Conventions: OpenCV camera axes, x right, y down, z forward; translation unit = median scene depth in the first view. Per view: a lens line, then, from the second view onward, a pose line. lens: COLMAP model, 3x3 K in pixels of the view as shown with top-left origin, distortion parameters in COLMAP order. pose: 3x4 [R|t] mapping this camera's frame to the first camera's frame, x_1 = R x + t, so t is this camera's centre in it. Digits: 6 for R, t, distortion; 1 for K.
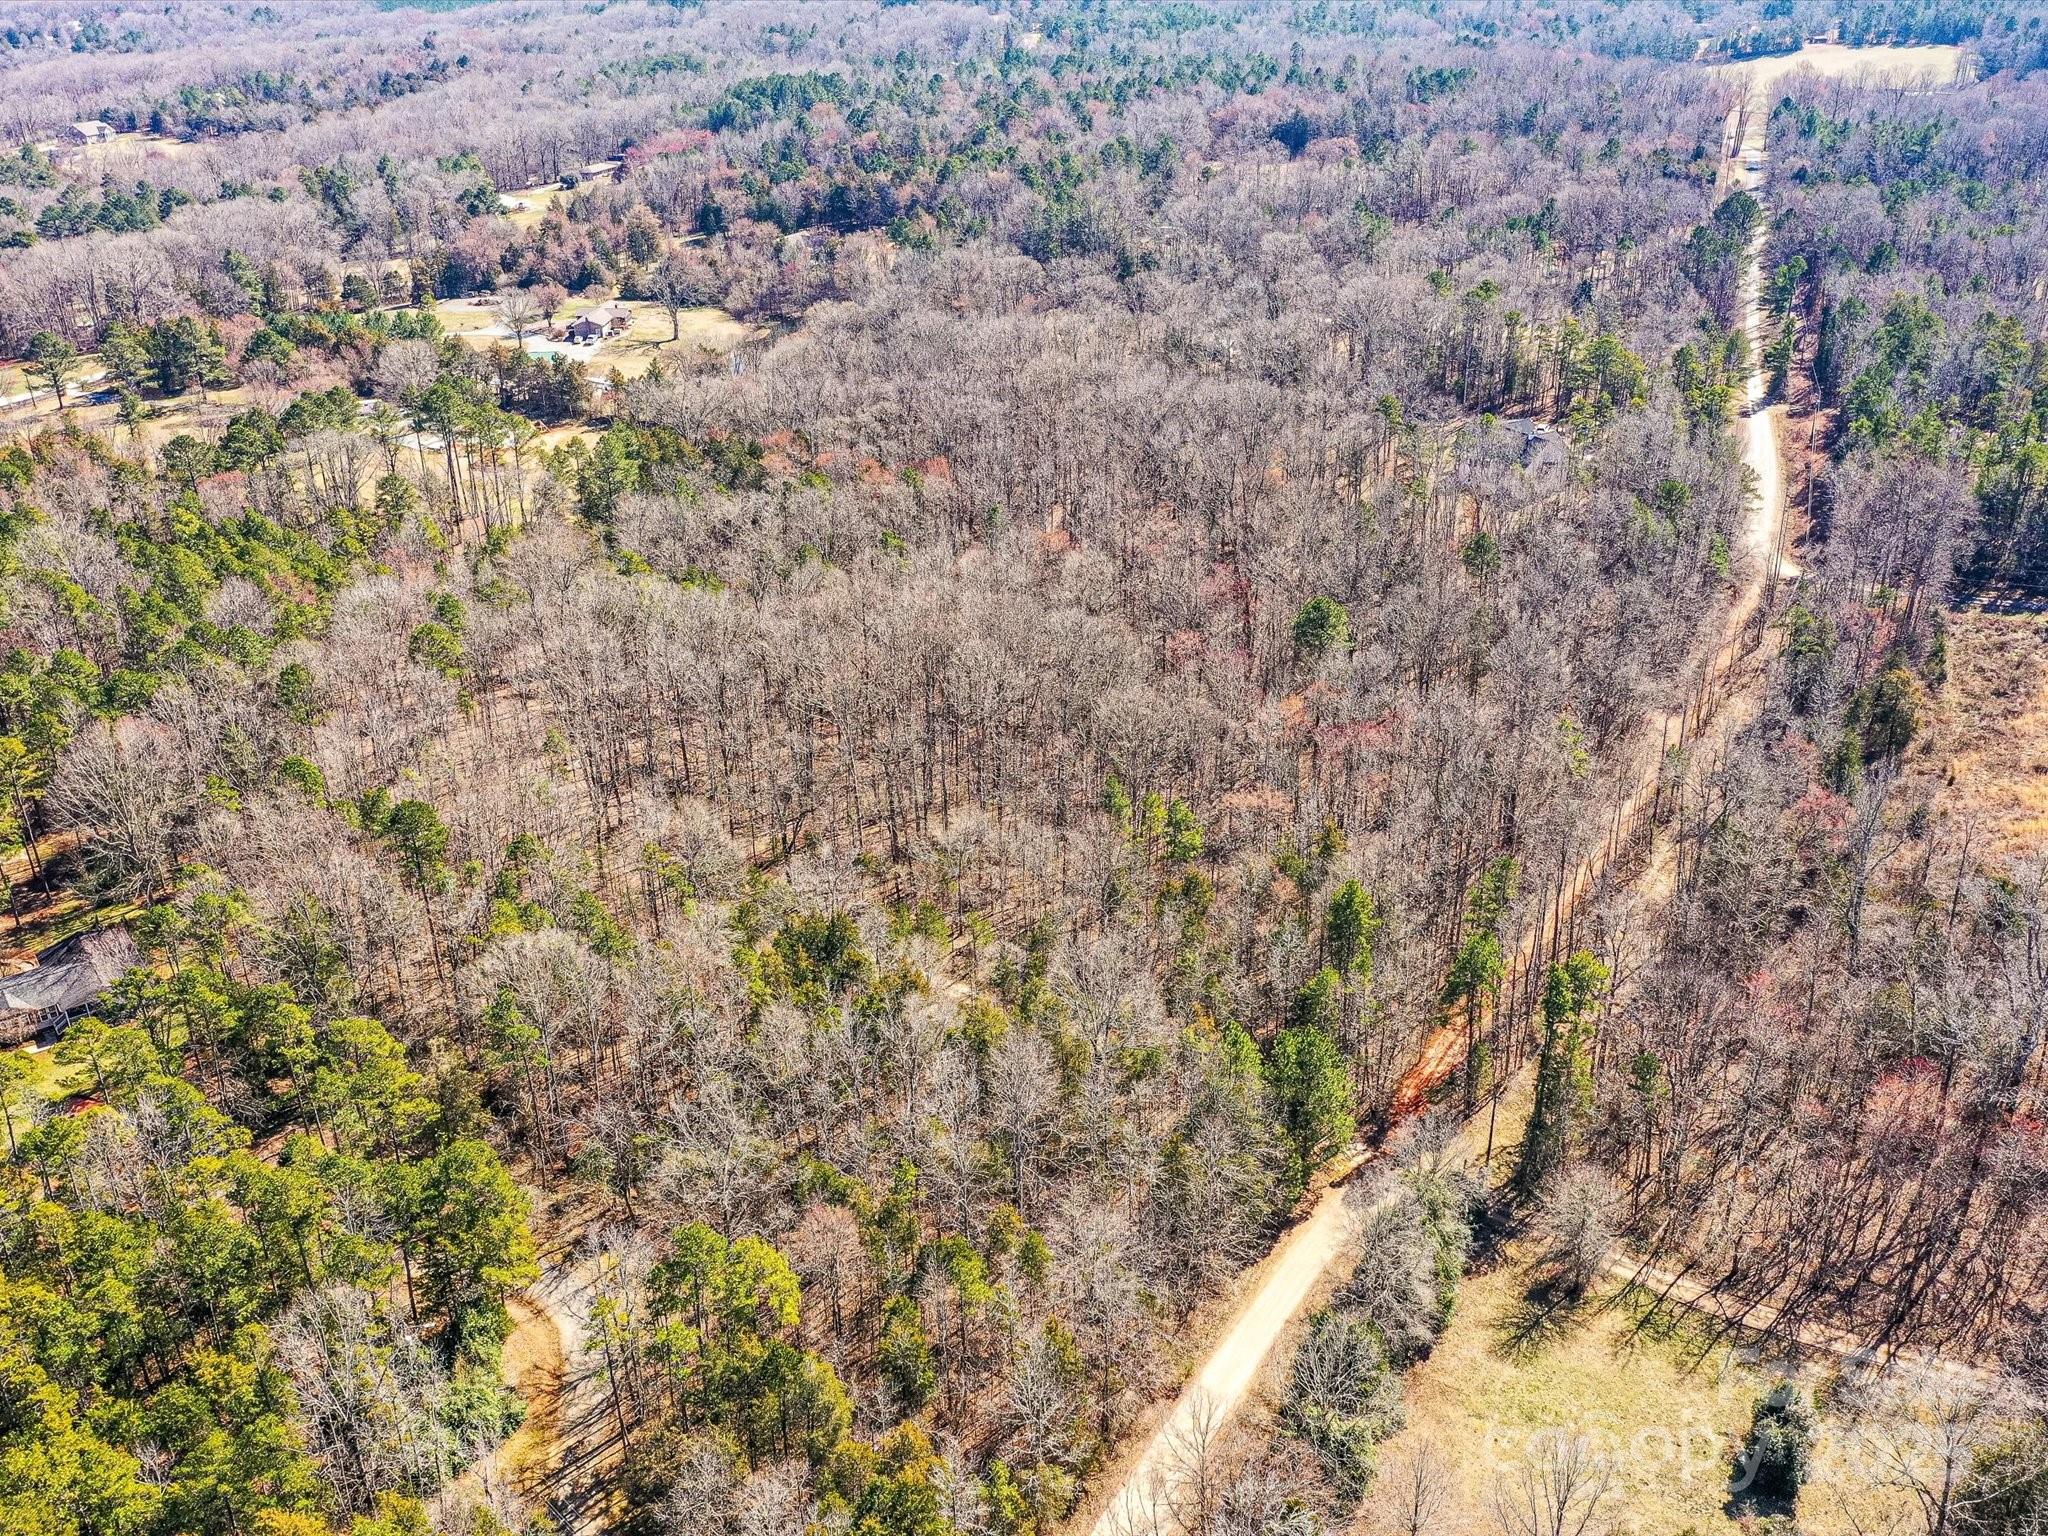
lens RADIAL K [[1788.0, 0, 1019.3], [0, 1788.0, 791.7], [0, 0, 1]] dist [-0.001677, 0.005109]
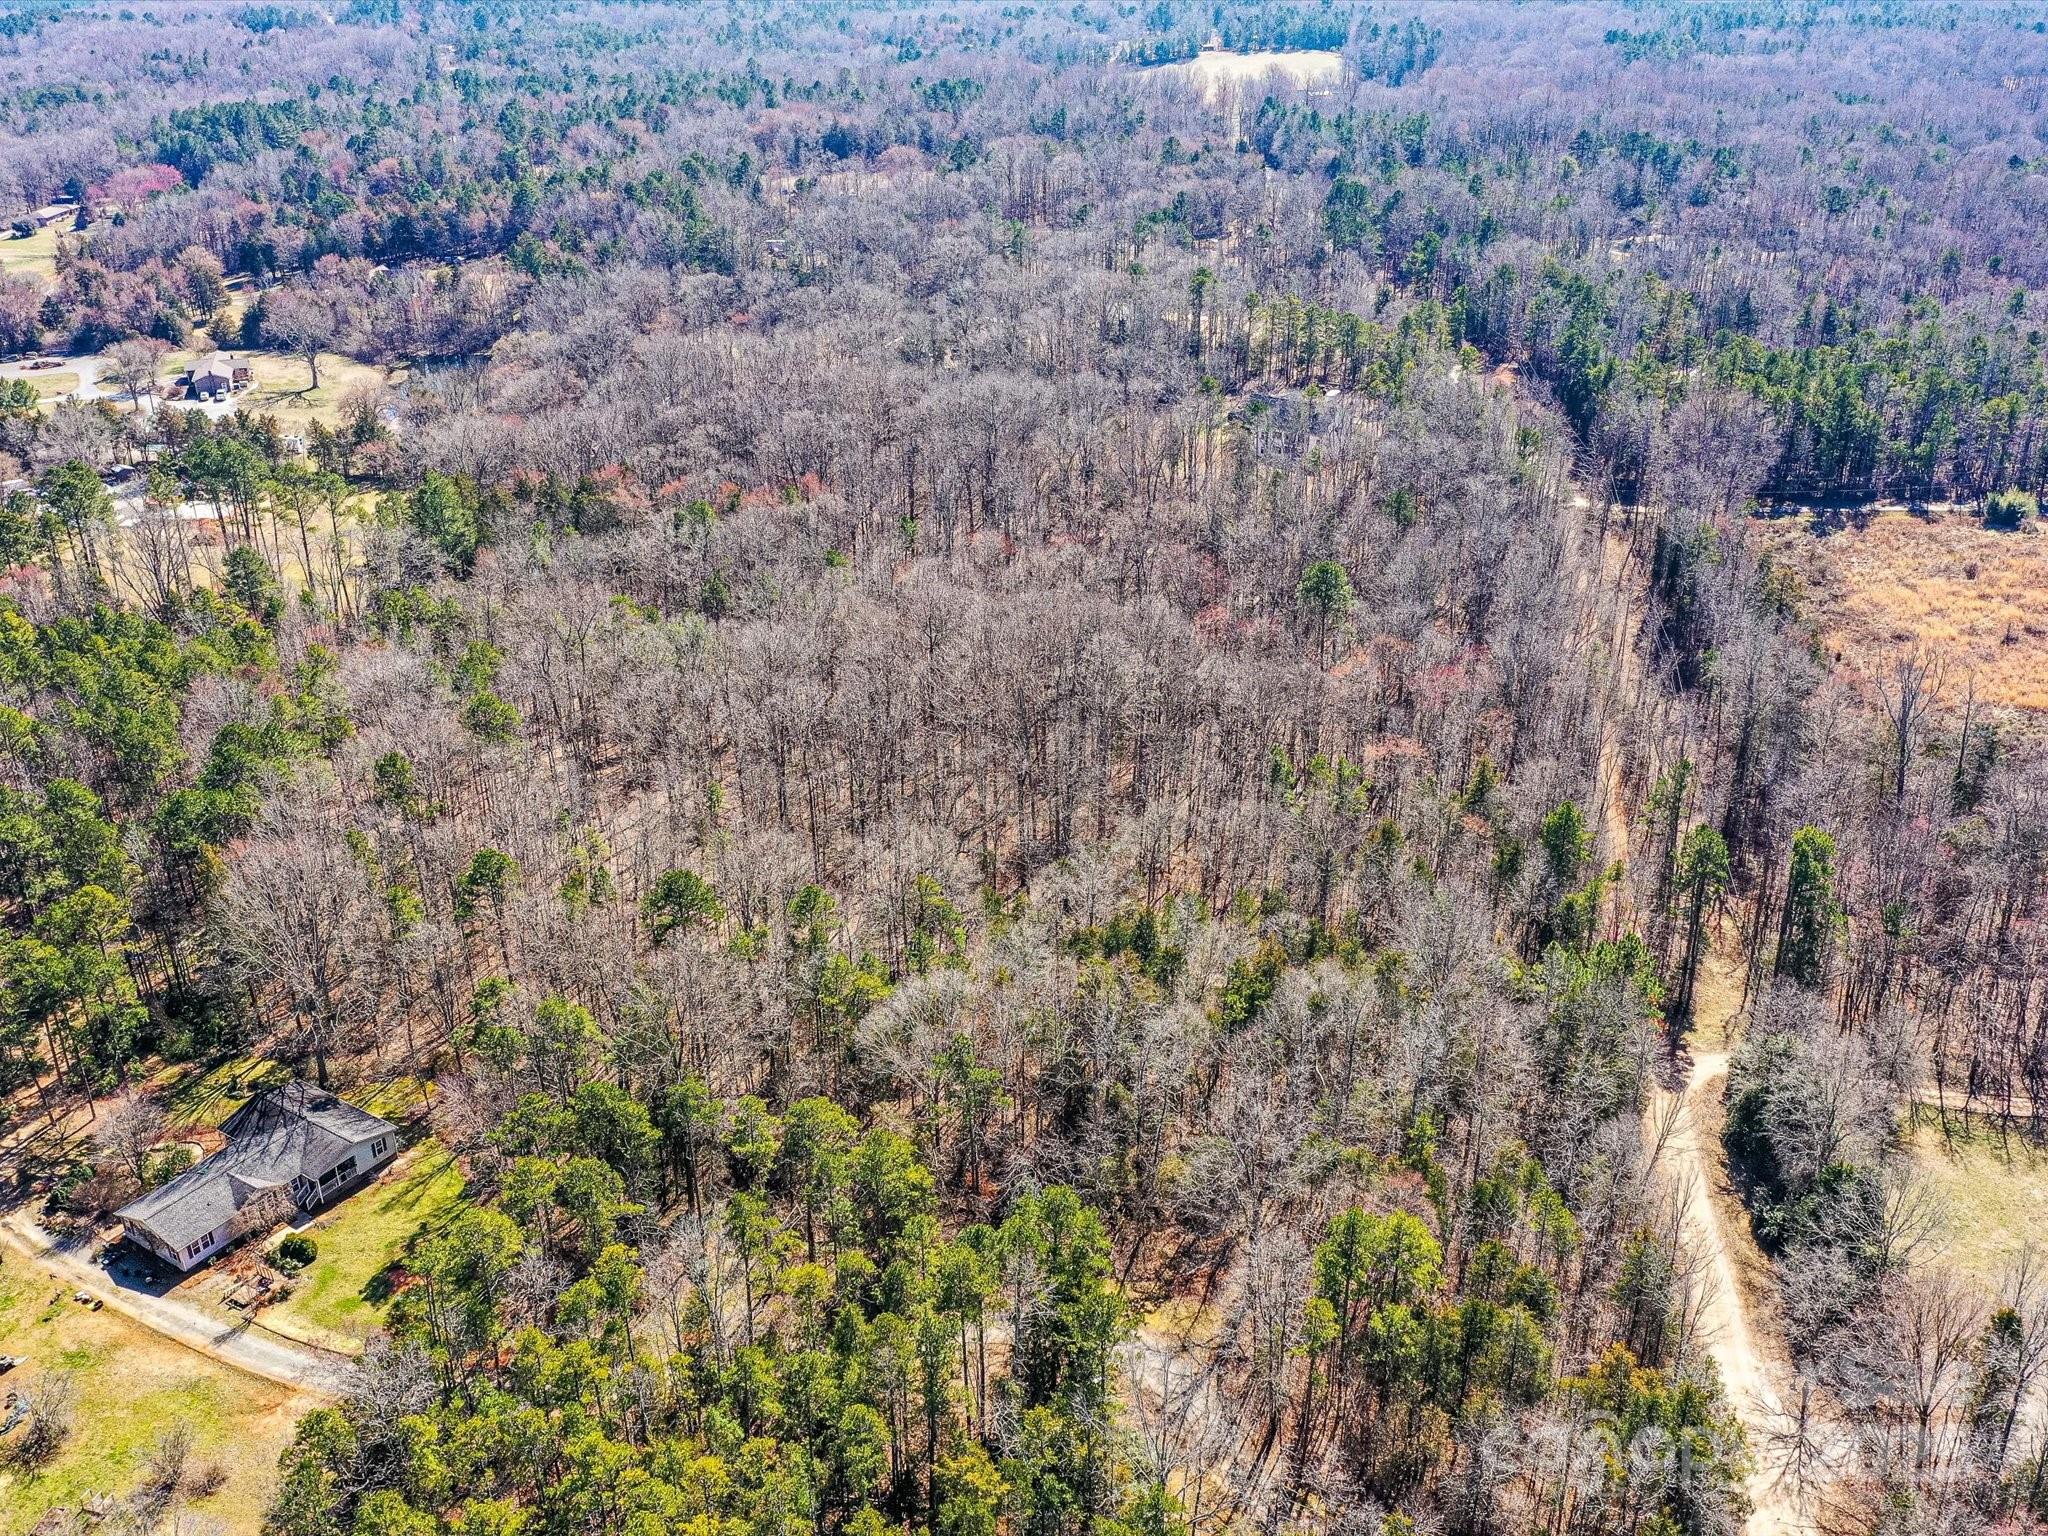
lens RADIAL K [[1788.0, 0, 1019.3], [0, 1788.0, 791.7], [0, 0, 1]] dist [-0.001677, 0.005109]
pose [[0.937658, -0.148199, 0.314378, -0.153828], [0.151335, 0.988375, 0.014555, -0.007338], [-0.312881, 0.033929, 0.949186, 0.025835]]
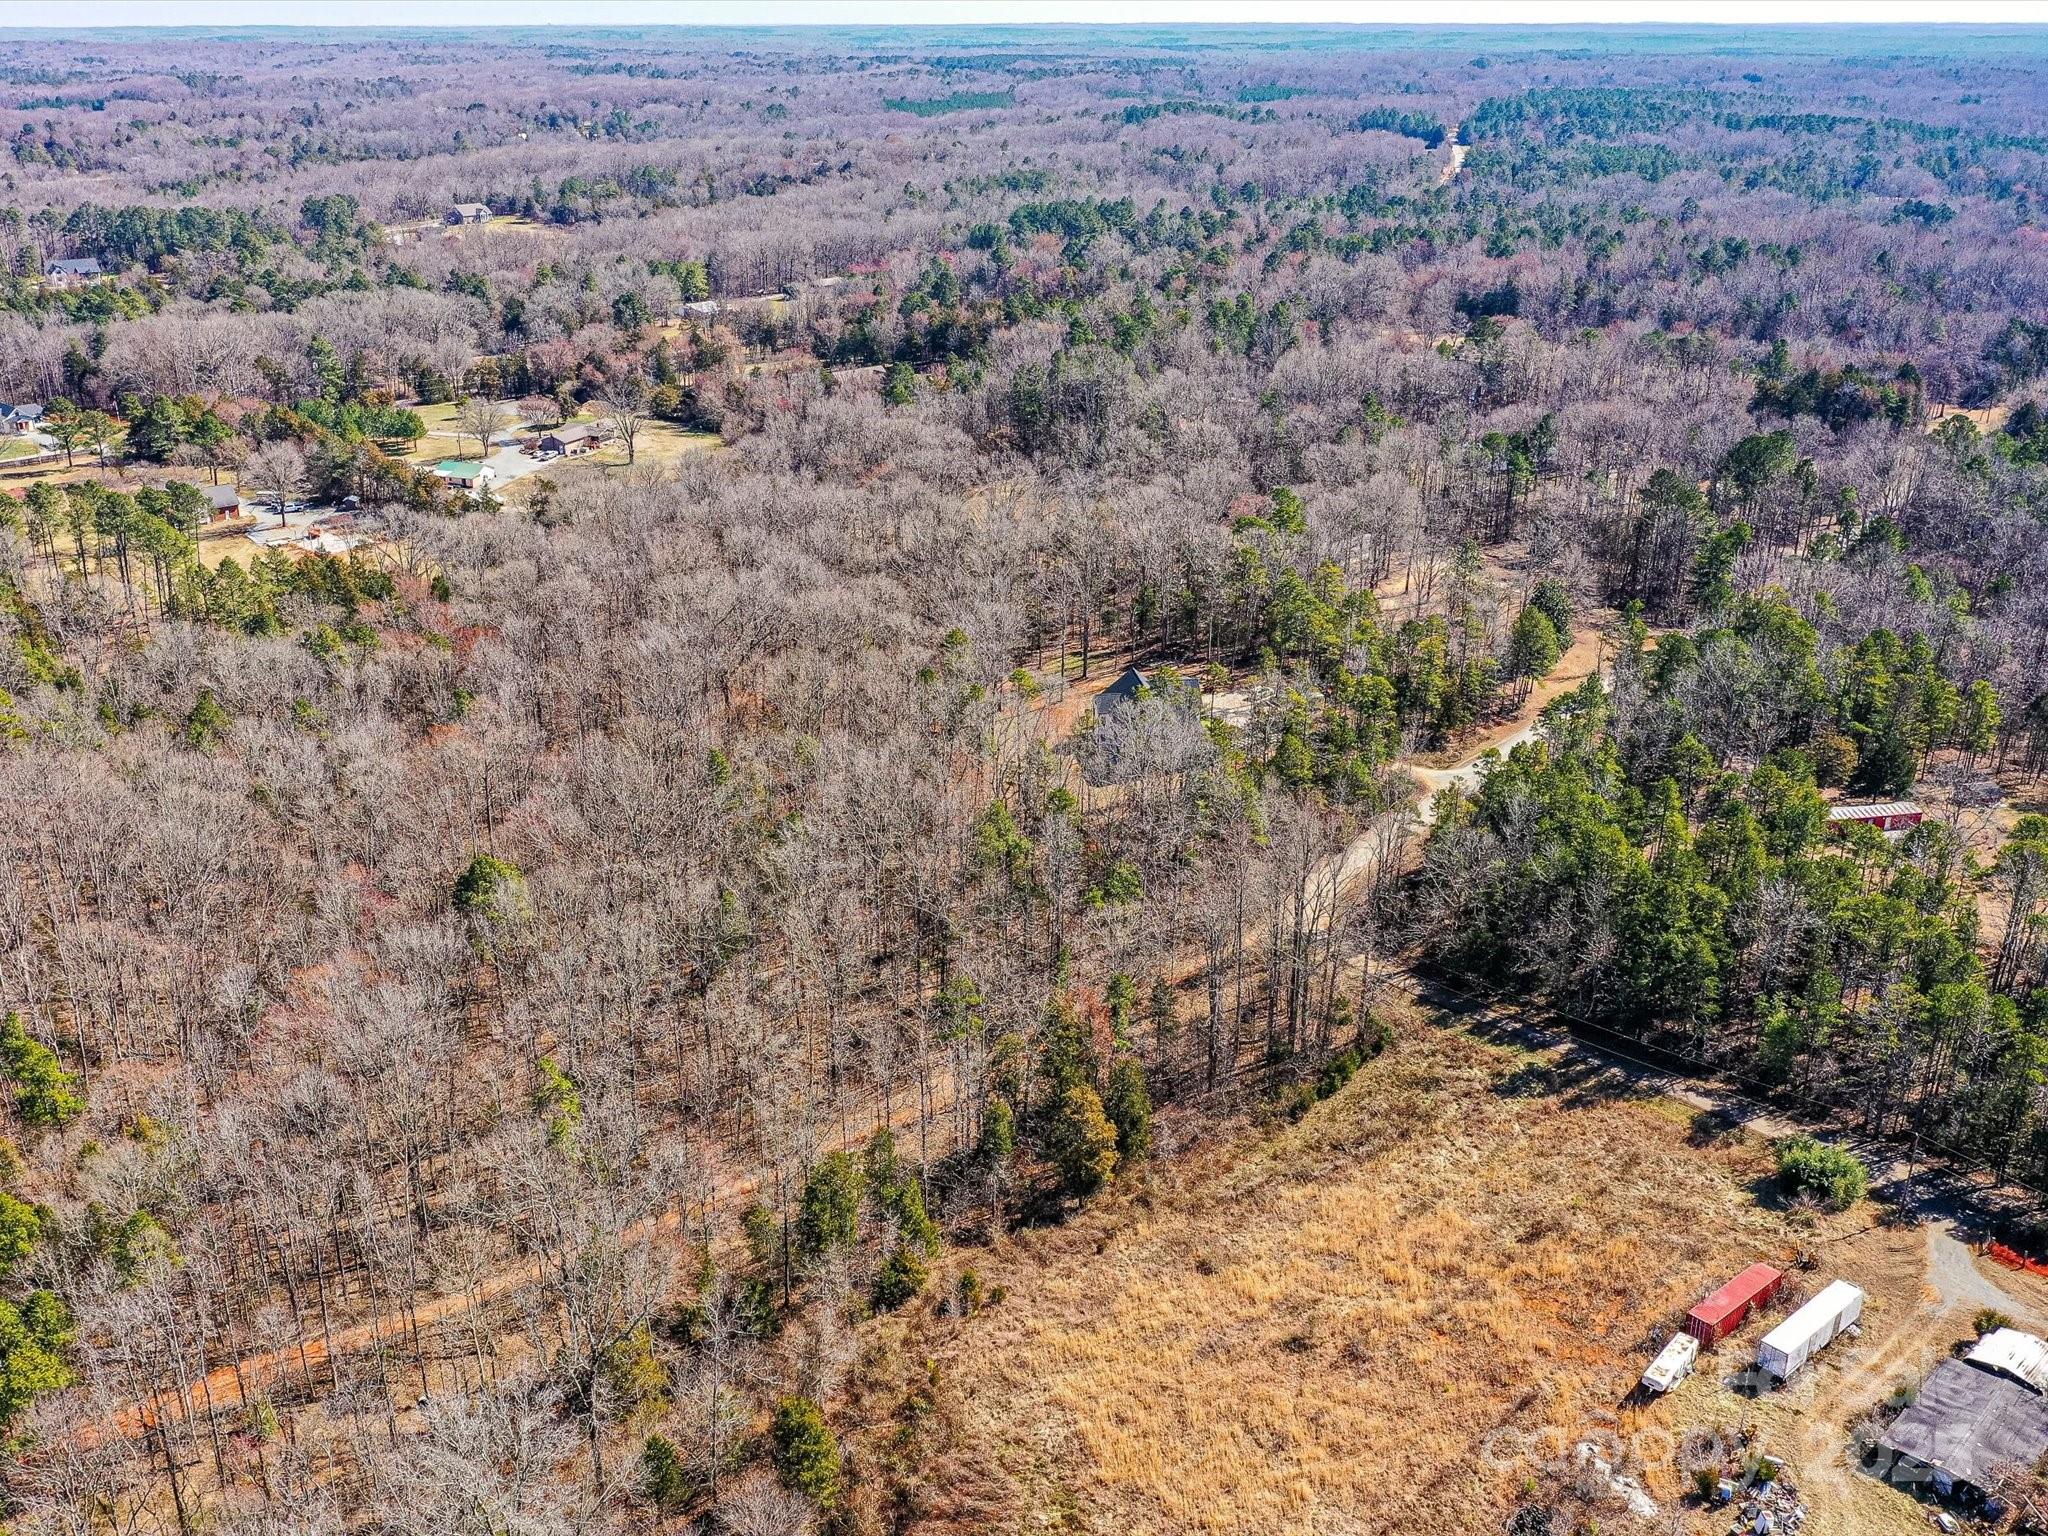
lens RADIAL K [[1843.0, 0, 883.9], [0, 1843.0, 826.5], [0, 0, 1]] dist [-0.009442, 0.014376]
pose [[0.923165, 0.175555, -0.341975, 0.285376], [-0.190343, 0.981668, -0.009889, -0.066292], [0.333970, 0.074222, 0.939657, 0.097205]]
